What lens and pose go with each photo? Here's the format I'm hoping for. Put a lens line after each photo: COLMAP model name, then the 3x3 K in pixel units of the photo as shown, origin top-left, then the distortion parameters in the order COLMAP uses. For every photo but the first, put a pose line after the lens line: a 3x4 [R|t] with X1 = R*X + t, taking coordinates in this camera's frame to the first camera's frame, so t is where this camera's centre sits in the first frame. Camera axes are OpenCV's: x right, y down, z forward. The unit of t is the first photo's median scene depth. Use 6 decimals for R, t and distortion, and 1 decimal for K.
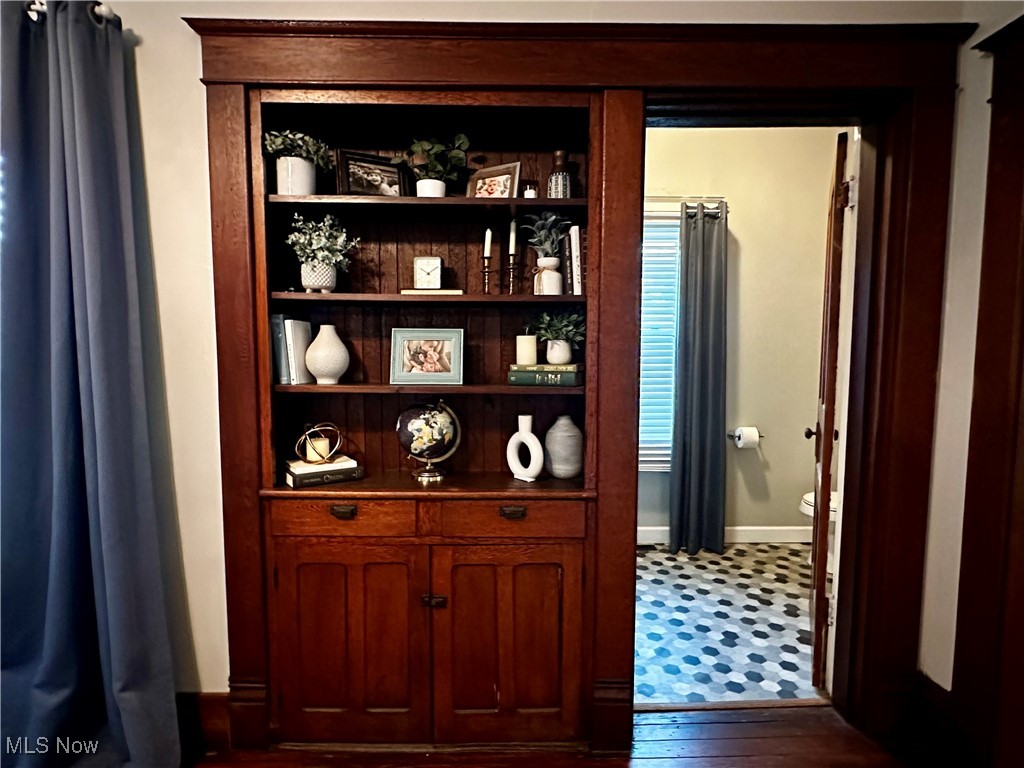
lens RADIAL K [[518.3, 0, 512.1], [0, 518.3, 390.8], [0, 0, 1]] dist [-0.000729, 0.000442]
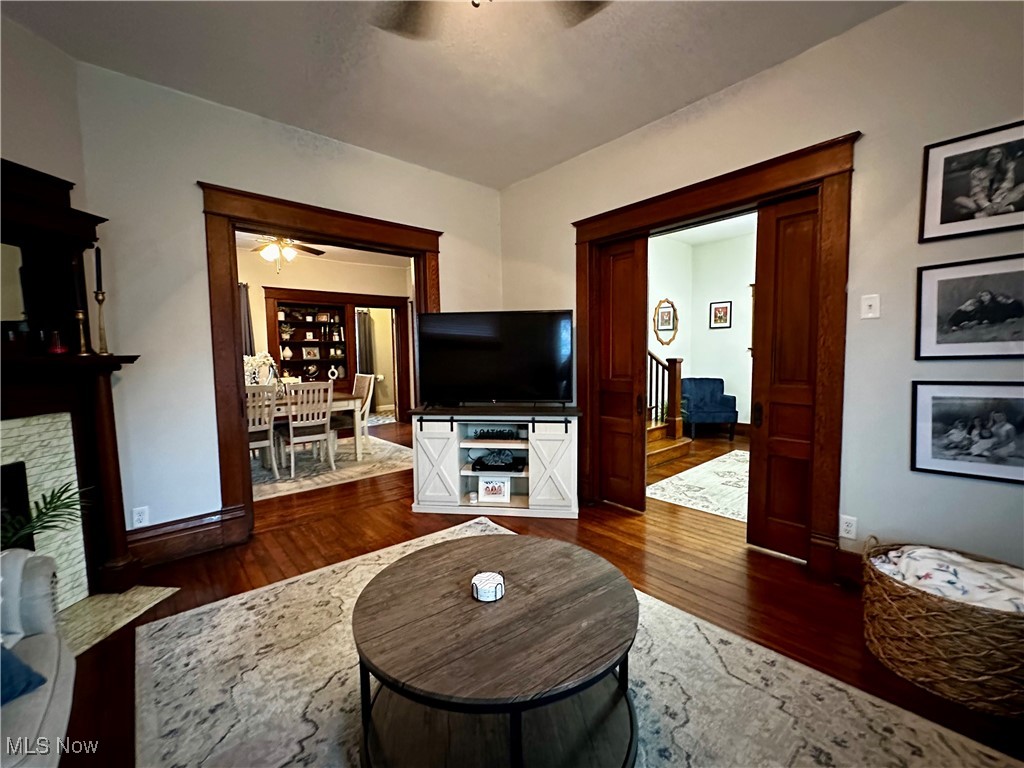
lens RADIAL K [[425.2, 0, 517.9], [0, 425.2, 387.8], [0, 0, 1]] dist [0.000619, 0.000016]
pose [[0.748541, -0.065253, 0.659870, -1.332160], [0.055860, 0.997814, 0.035306, 0.216063], [-0.660732, 0.010432, 0.750549, -3.158945]]
